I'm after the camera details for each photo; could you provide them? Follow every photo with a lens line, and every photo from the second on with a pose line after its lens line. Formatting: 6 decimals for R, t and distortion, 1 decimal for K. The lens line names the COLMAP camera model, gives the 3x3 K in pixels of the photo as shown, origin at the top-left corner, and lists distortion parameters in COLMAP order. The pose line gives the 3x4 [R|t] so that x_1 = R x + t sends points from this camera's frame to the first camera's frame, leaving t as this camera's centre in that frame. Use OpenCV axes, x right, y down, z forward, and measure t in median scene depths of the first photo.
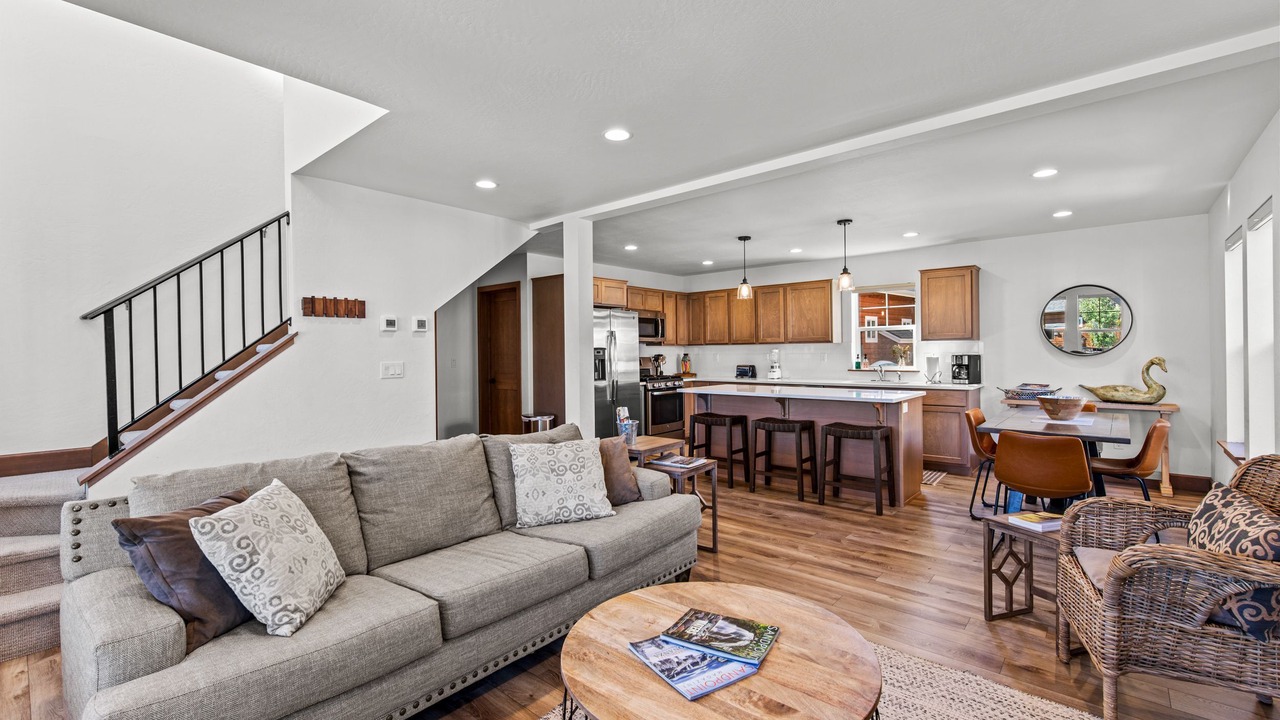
lens RADIAL K [[554.2, 0, 635.5], [0, 554.2, 348.3], [0, 0, 1]] dist [-0.001606, 0.001857]
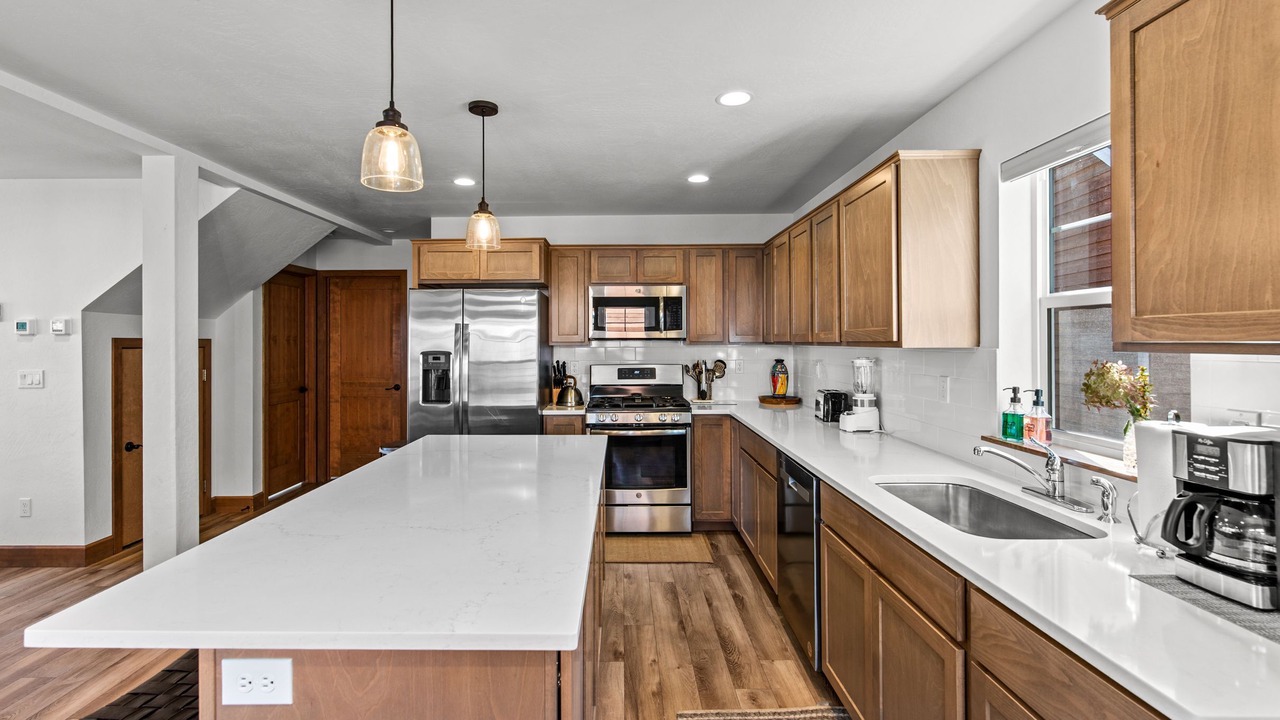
lens RADIAL K [[578.0, 0, 618.6], [0, 578.0, 337.6], [0, 0, 1]] dist [-0.001476, 0.001518]
pose [[0.649046, 0.003371, -0.760742, 0.605543], [0.001597, 0.999982, 0.005793, -0.021547], [0.760747, -0.004975, 0.649029, 0.781661]]
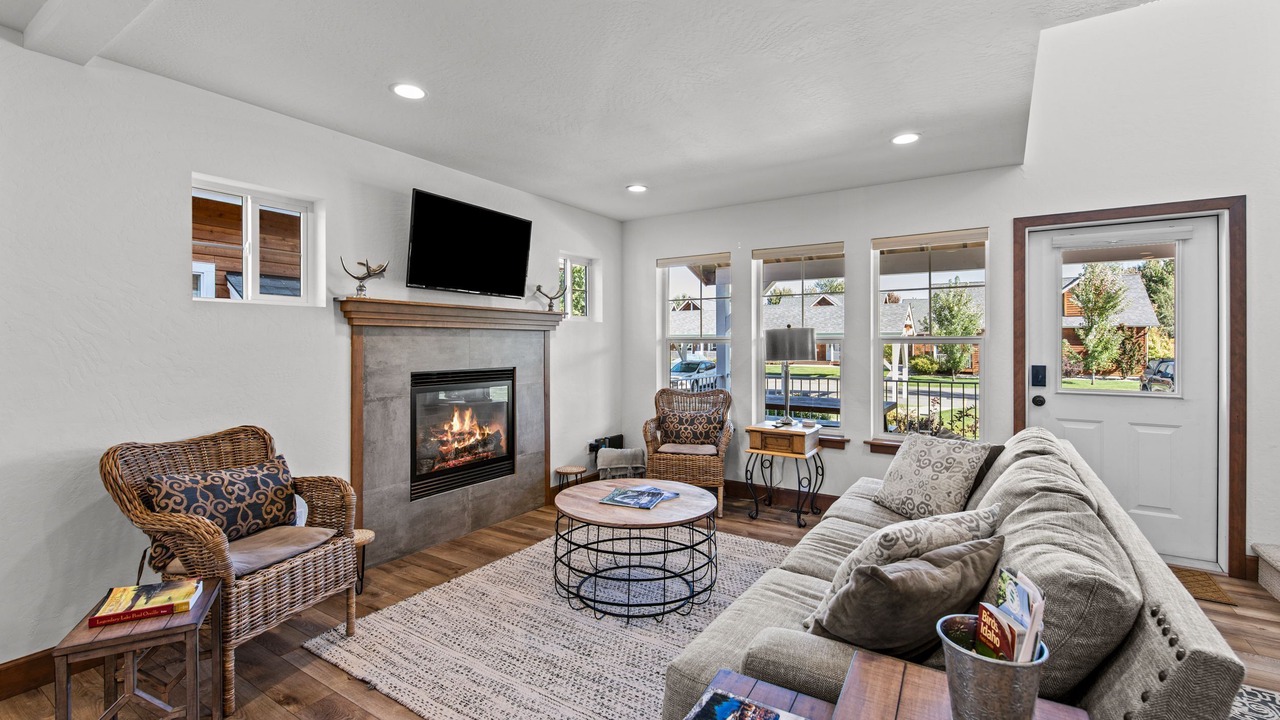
lens RADIAL K [[554.2, 0, 635.3], [0, 554.2, 344.4], [0, 0, 1]] dist [-0.001606, 0.001857]
pose [[-0.990867, 0.016281, -0.133854, 0.105523], [0.016347, 0.999866, 0.000605, 0.001092], [0.133846, -0.001588, -0.991001, 0.782807]]
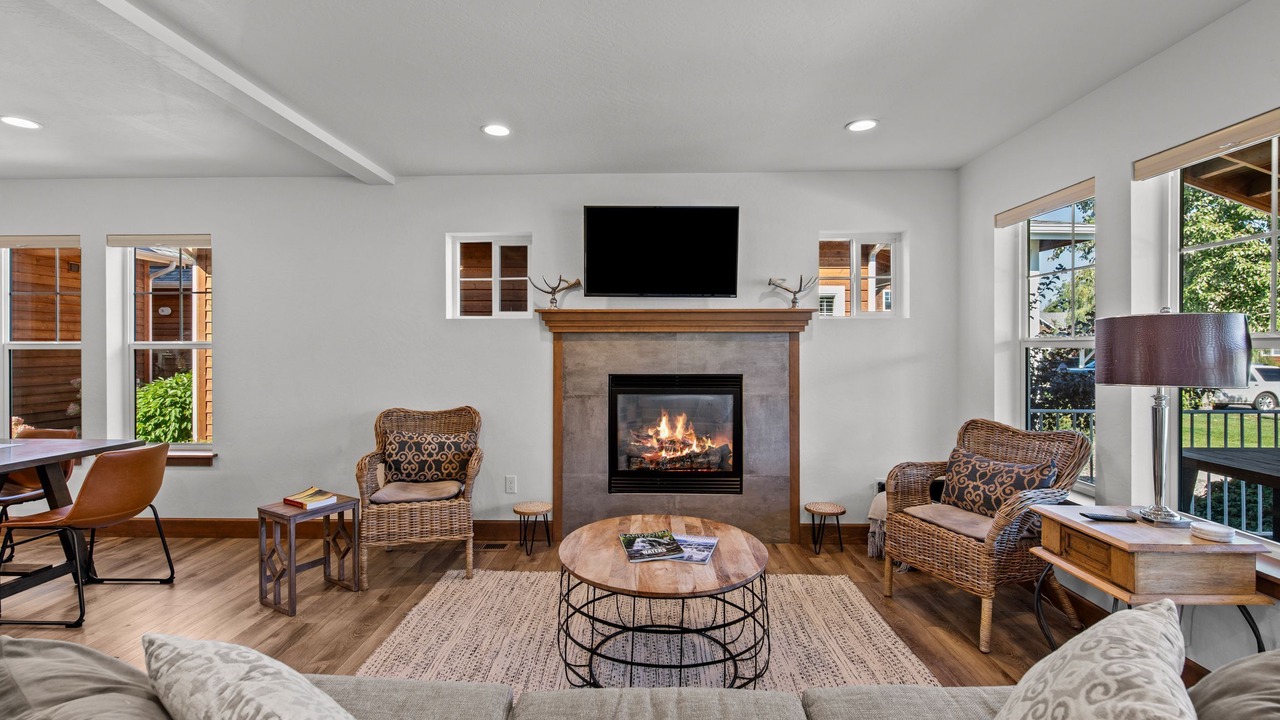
lens RADIAL K [[554.2, 0, 628.5], [0, 554.2, 349.2], [0, 0, 1]] dist [-0.001606, 0.001857]
pose [[-0.628572, 0.014753, 0.777612, -0.260426], [0.007711, 0.999889, -0.012737, 0.006927], [-0.777713, -0.002010, -0.628616, 0.542121]]
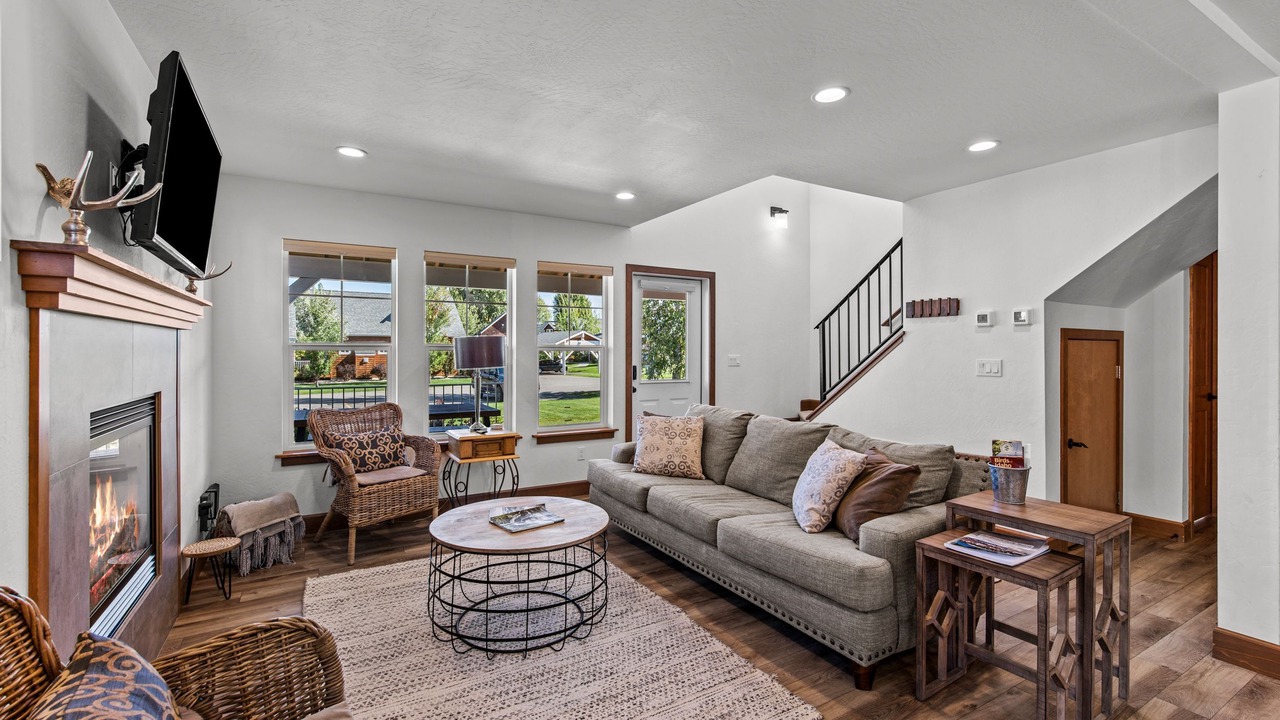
lens RADIAL K [[554.2, 0, 627.8], [0, 554.2, 352.9], [0, 0, 1]] dist [-0.001606, 0.001857]
pose [[-0.327879, 0.020285, -0.944502, 0.455108], [0.008237, 0.999793, 0.018613, -0.006011], [0.944684, -0.001677, -0.327978, 0.512079]]
